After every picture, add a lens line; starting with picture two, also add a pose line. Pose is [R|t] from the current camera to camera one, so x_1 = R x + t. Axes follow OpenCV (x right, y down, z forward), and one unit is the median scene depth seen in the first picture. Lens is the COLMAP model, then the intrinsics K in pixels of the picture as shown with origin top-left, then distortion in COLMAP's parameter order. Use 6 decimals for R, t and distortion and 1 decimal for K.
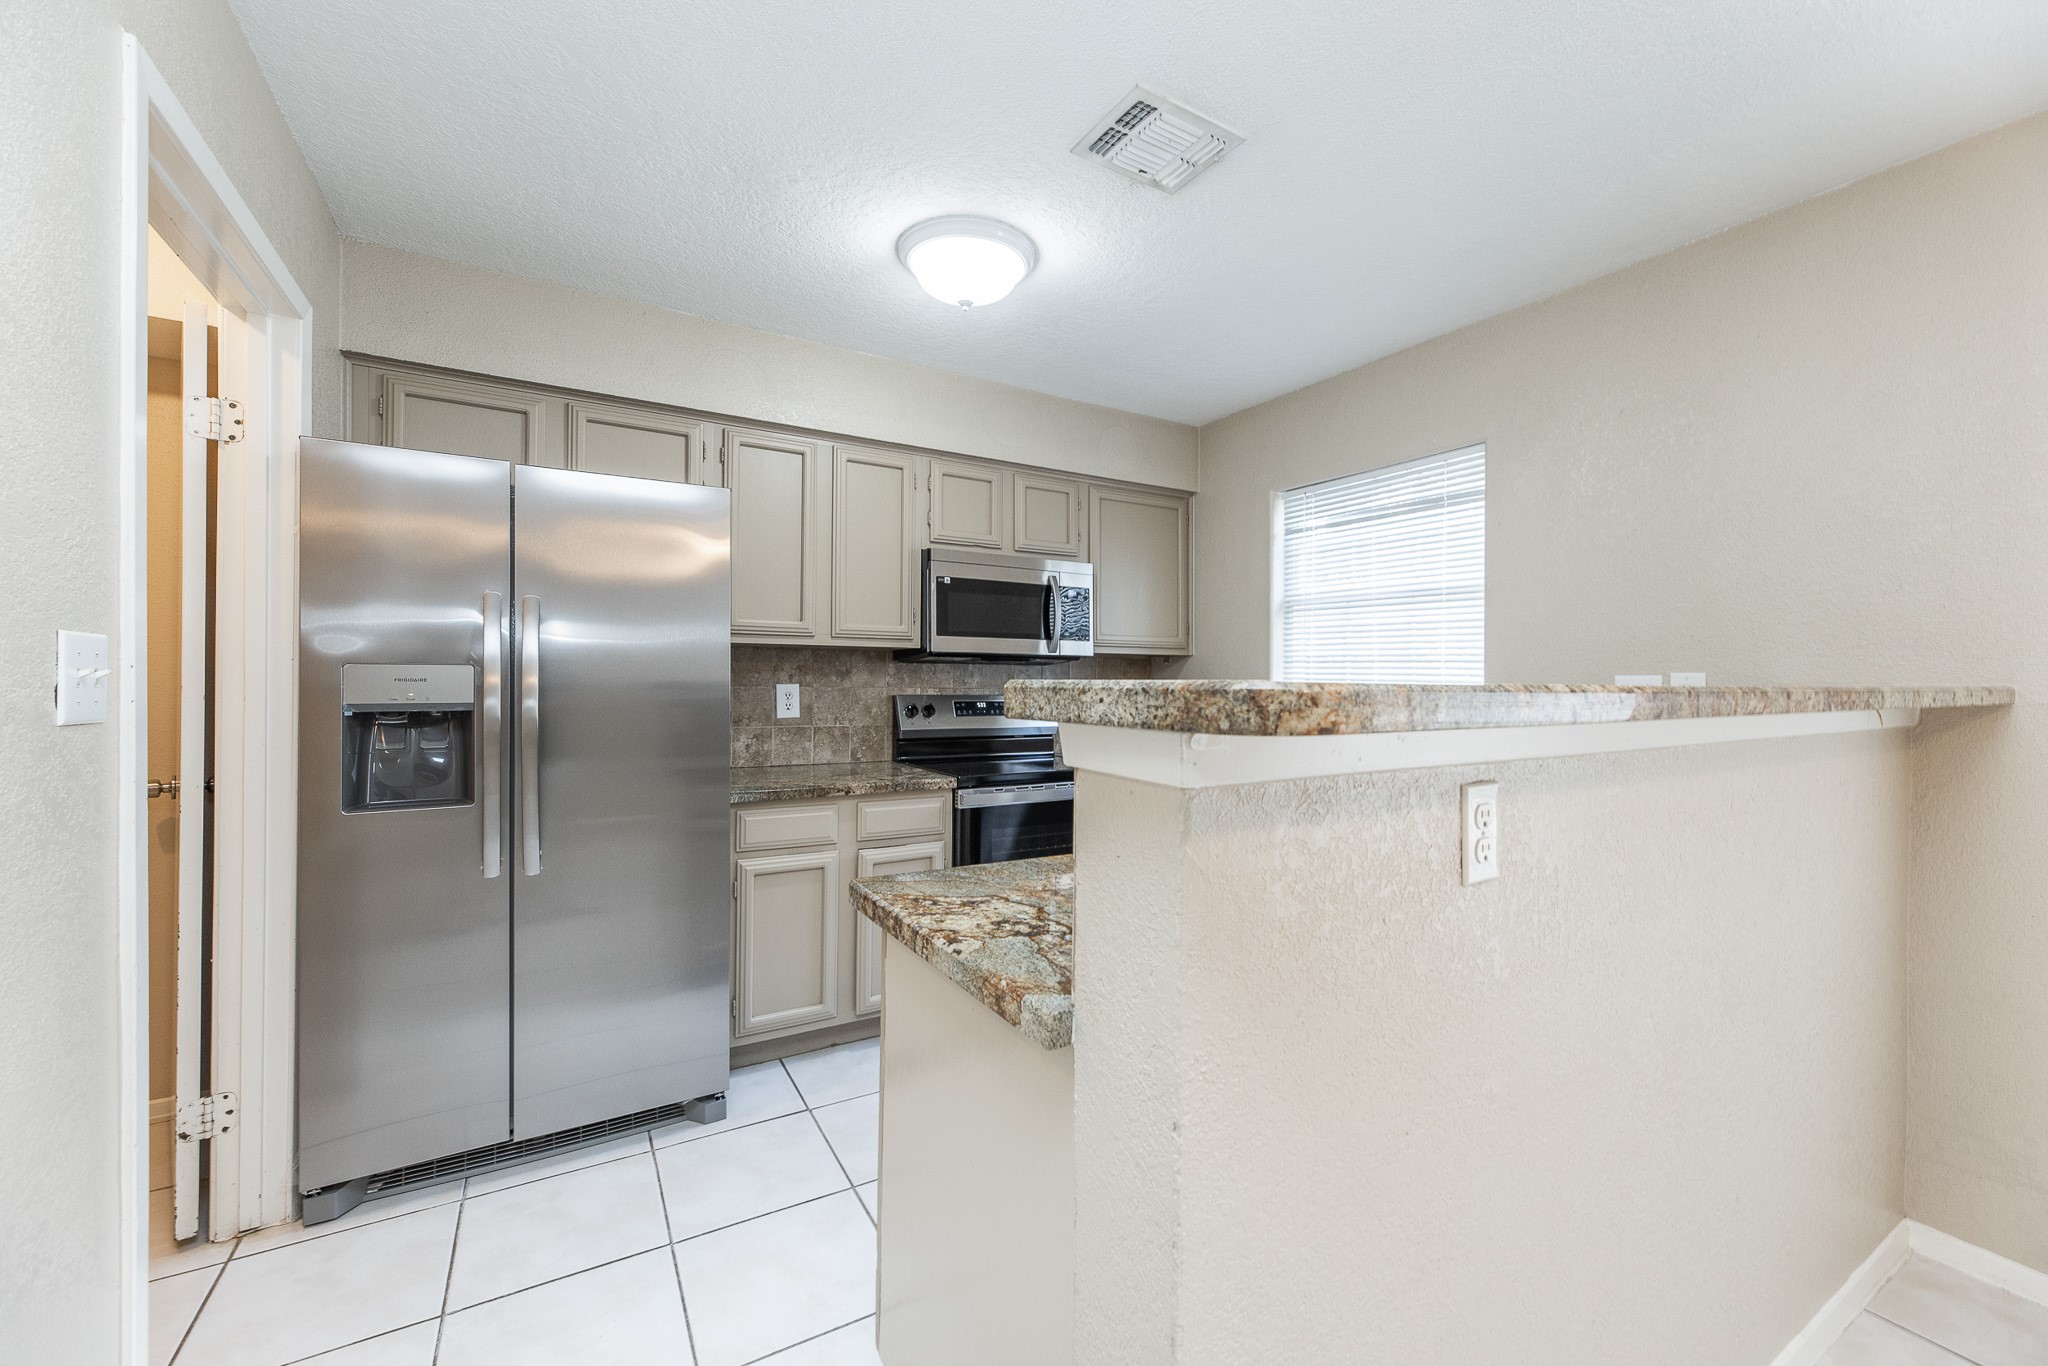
lens RADIAL K [[817.3, 0, 1034.6], [0, 817.3, 682.7], [0, 0, 1]] dist [0.001422, 0.000290]
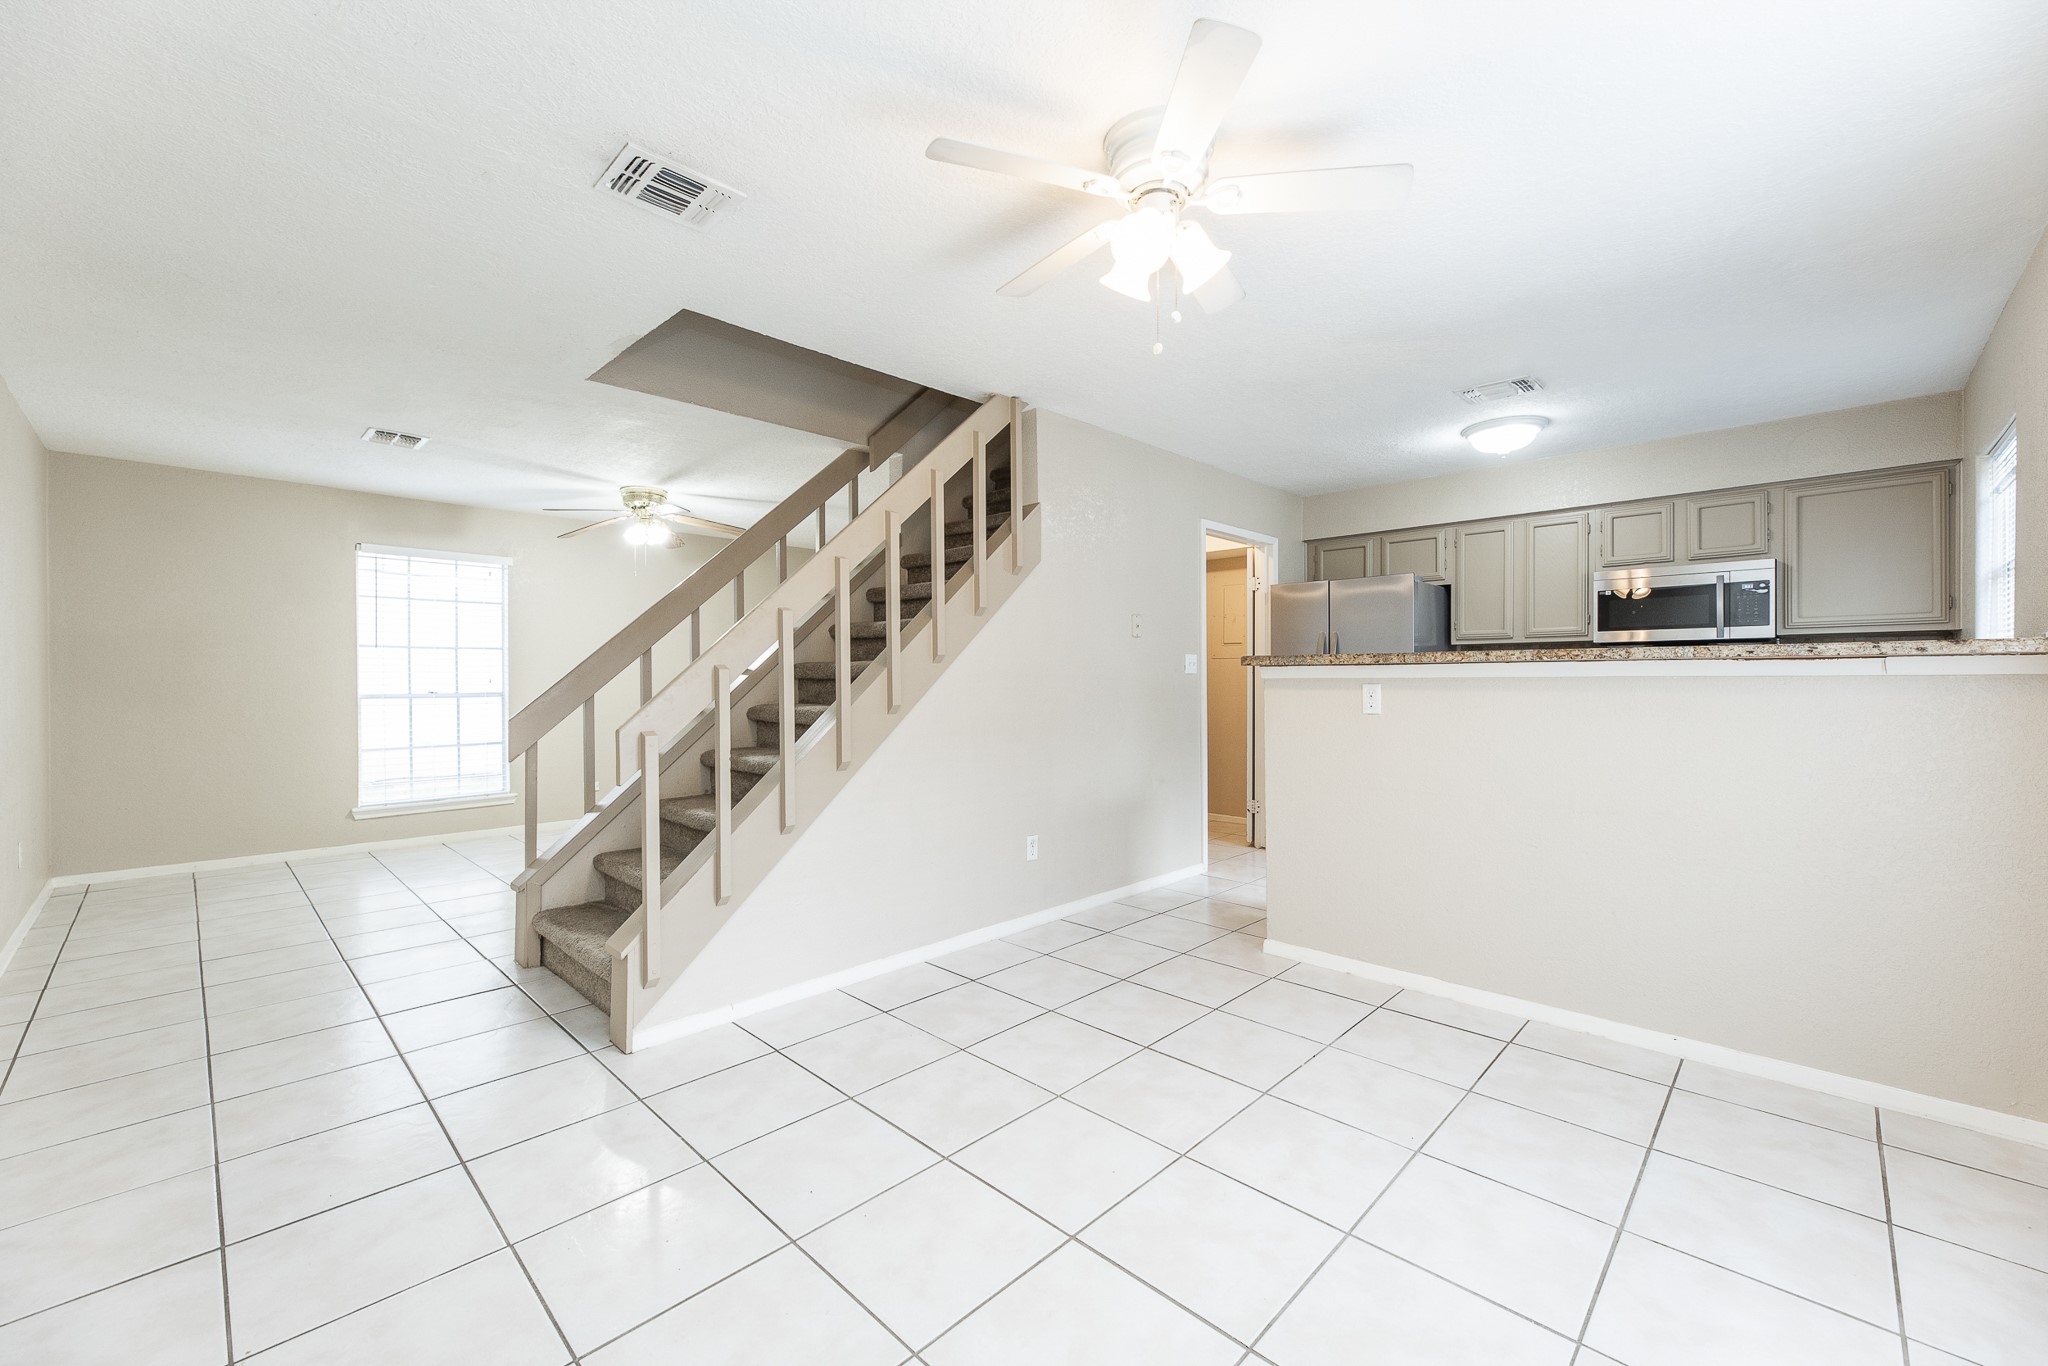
lens RADIAL K [[817.3, 0, 1034.6], [0, 817.3, 682.7], [0, 0, 1]] dist [0.001422, 0.000290]
pose [[0.261033, -0.005197, -0.965316, 1.023441], [0.002968, 0.999985, -0.004581, 0.038005], [0.965325, -0.001670, 0.261045, -0.357000]]
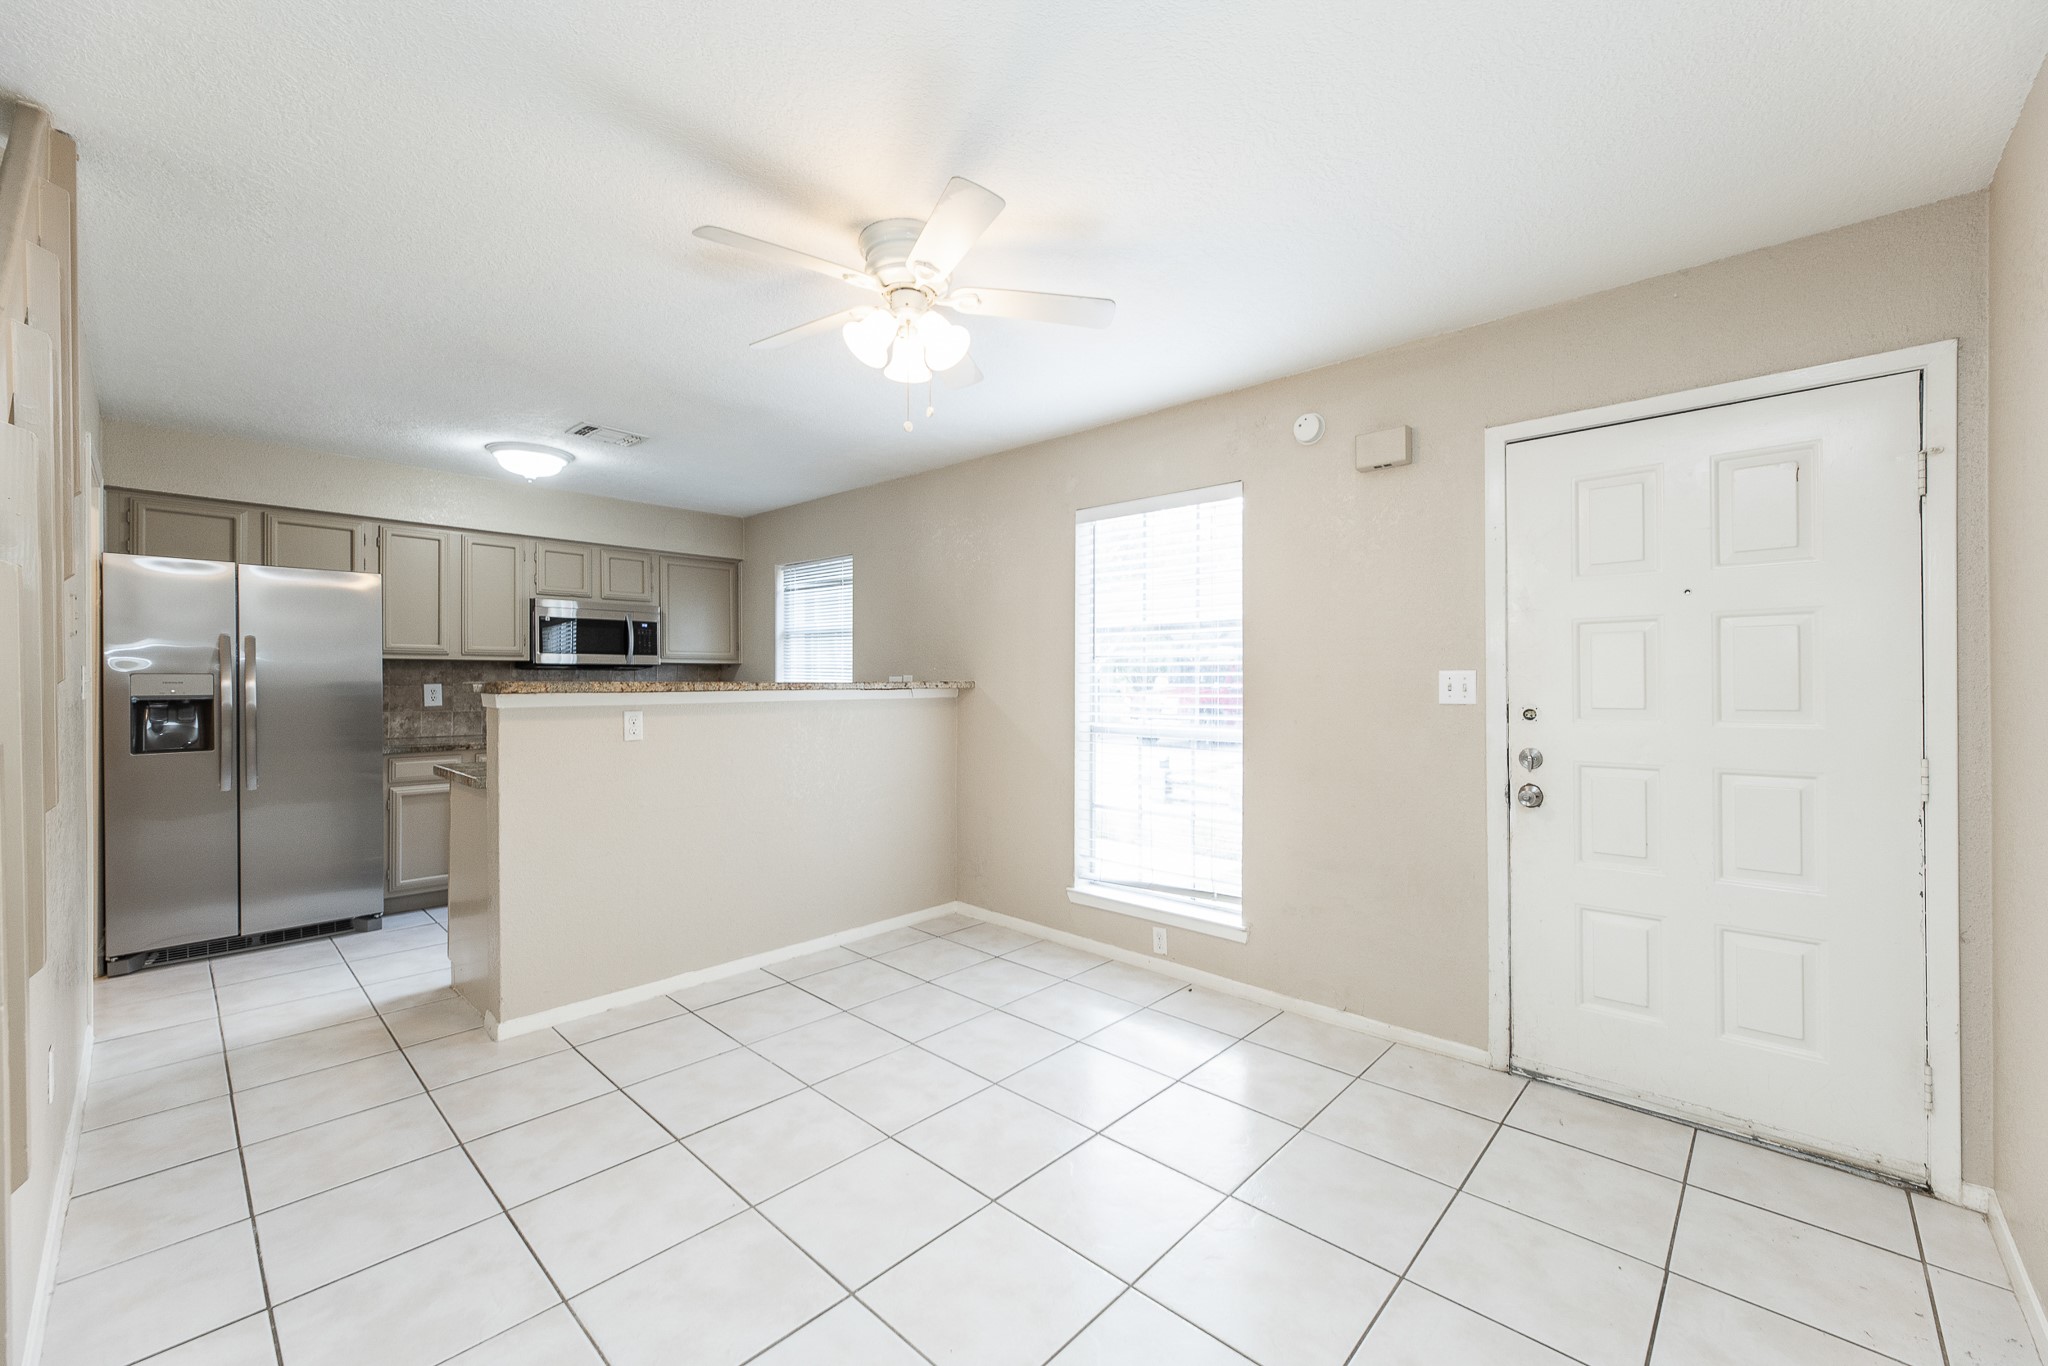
lens RADIAL K [[817.3, 0, 1034.6], [0, 817.3, 682.7], [0, 0, 1]] dist [0.001422, 0.000290]
pose [[0.959444, -0.007324, 0.281803, 0.356491], [0.006463, 0.999971, 0.003986, 0.000383], [-0.281824, -0.002003, 0.959464, -0.807826]]
